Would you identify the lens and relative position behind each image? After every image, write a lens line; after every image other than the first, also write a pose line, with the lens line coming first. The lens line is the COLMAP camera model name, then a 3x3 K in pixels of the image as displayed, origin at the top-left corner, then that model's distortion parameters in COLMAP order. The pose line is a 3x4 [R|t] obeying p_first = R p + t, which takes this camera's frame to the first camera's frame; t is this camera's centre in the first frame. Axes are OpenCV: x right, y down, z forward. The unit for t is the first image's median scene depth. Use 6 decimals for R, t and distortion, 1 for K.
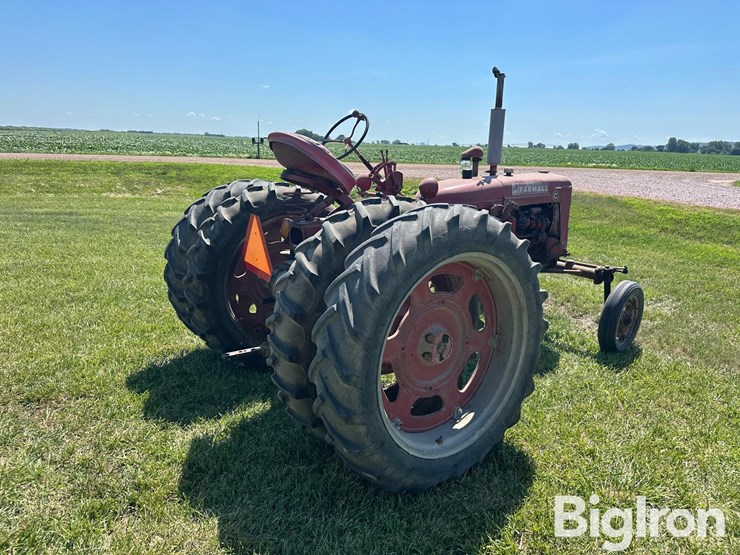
lens RADIAL K [[523.5, 0, 365.5], [0, 523.5, 271.3], [0, 0, 1]] dist [0.059019, -0.078583]
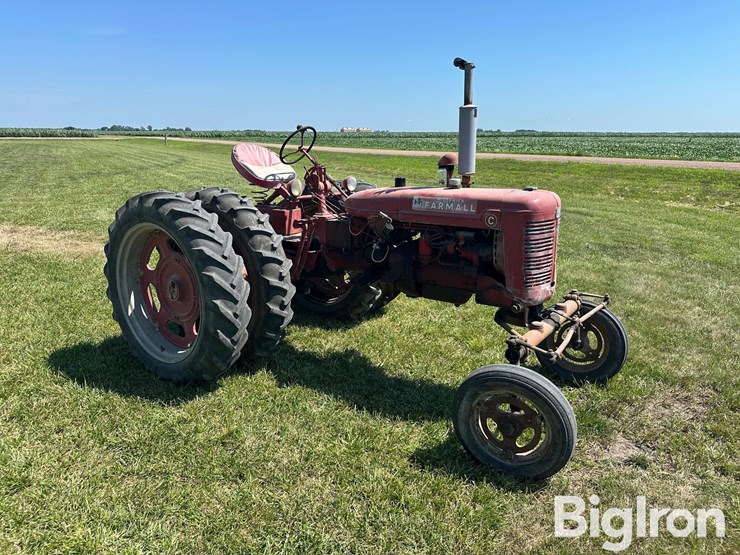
lens RADIAL K [[523.5, 0, 367.3], [0, 523.5, 279.5], [0, 0, 1]] dist [0.059019, -0.078583]
pose [[0.296270, 0.221159, -0.929146, 1.036711], [-0.220370, 0.962402, 0.158807, -0.147048], [0.929334, 0.157706, 0.333867, 0.628970]]
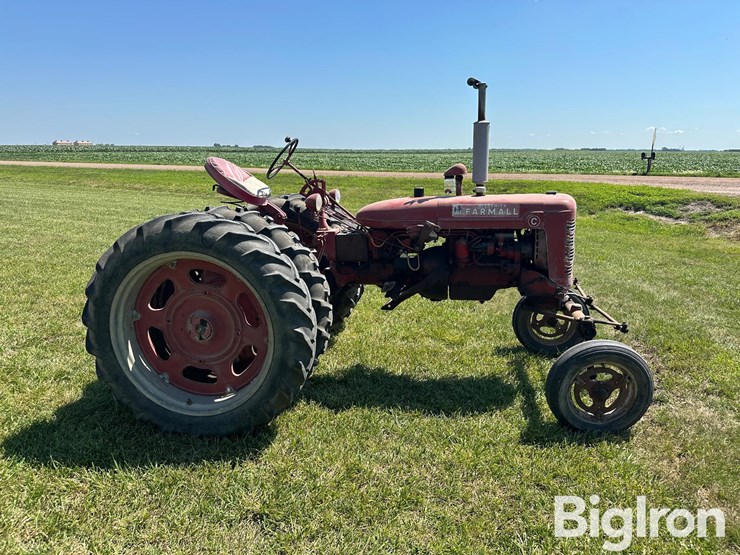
lens RADIAL K [[523.5, 0, 372.2], [0, 523.5, 281.5], [0, 0, 1]] dist [0.059019, -0.078583]
pose [[0.711713, 0.139128, -0.688555, 0.790829], [-0.147798, 0.987908, 0.046846, -0.051735], [0.686746, 0.068426, 0.723669, 0.232299]]
